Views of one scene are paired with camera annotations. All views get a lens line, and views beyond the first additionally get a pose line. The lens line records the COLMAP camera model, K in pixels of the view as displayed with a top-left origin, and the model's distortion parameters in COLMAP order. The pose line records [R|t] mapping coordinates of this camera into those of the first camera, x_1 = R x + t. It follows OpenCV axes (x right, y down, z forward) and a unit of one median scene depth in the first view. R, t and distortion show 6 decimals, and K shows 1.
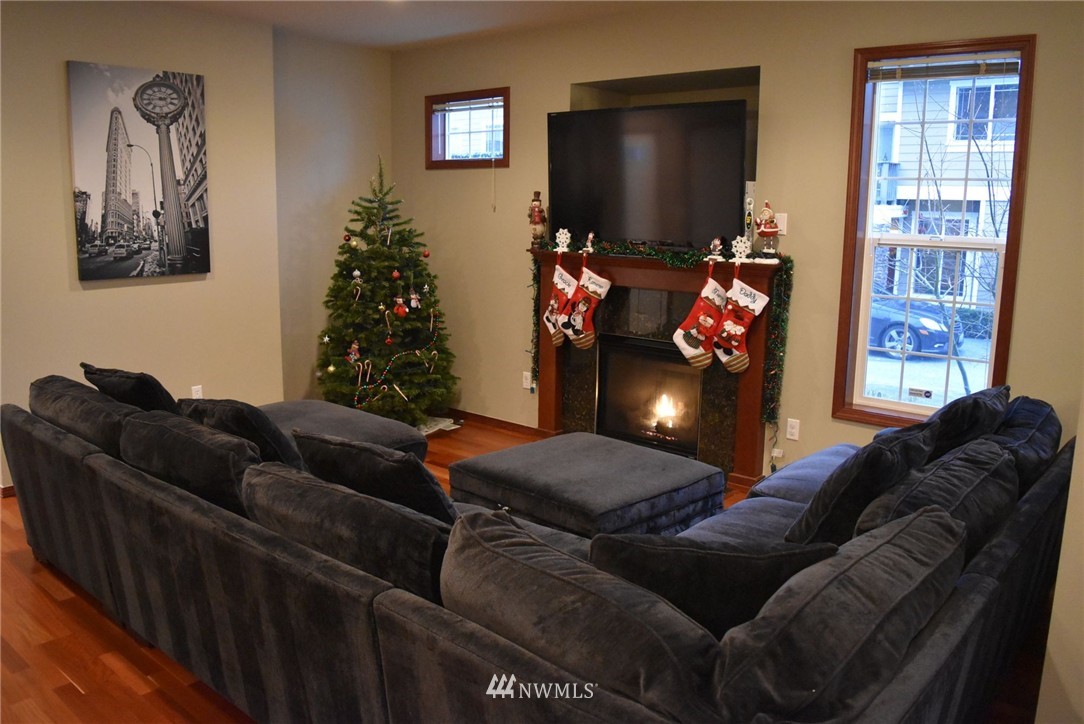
lens RADIAL K [[849.9, 0, 541.7], [0, 849.9, 363.0], [0, 0, 1]] dist [-0.097871, 0.024762]
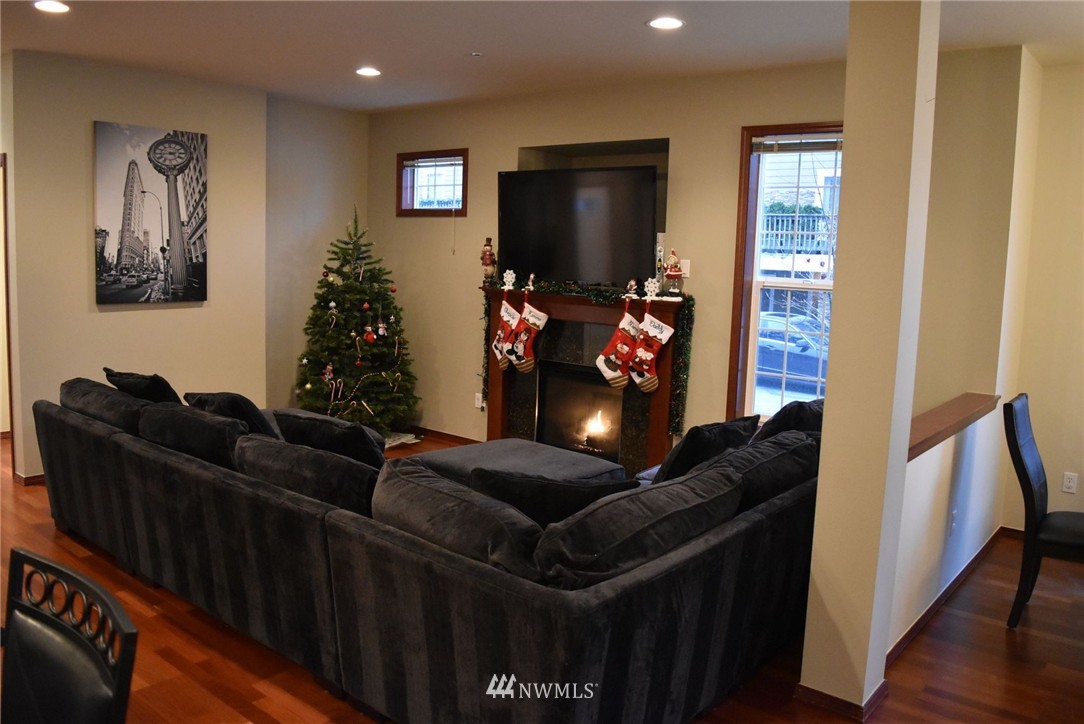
lens RADIAL K [[849.9, 0, 539.7], [0, 849.9, 367.7], [0, 0, 1]] dist [-0.097871, 0.024762]
pose [[0.999695, 0.018476, 0.016373, 0.058683], [-0.017700, 0.998769, -0.046338, 0.035595], [-0.017209, 0.046034, 0.998792, -0.196036]]
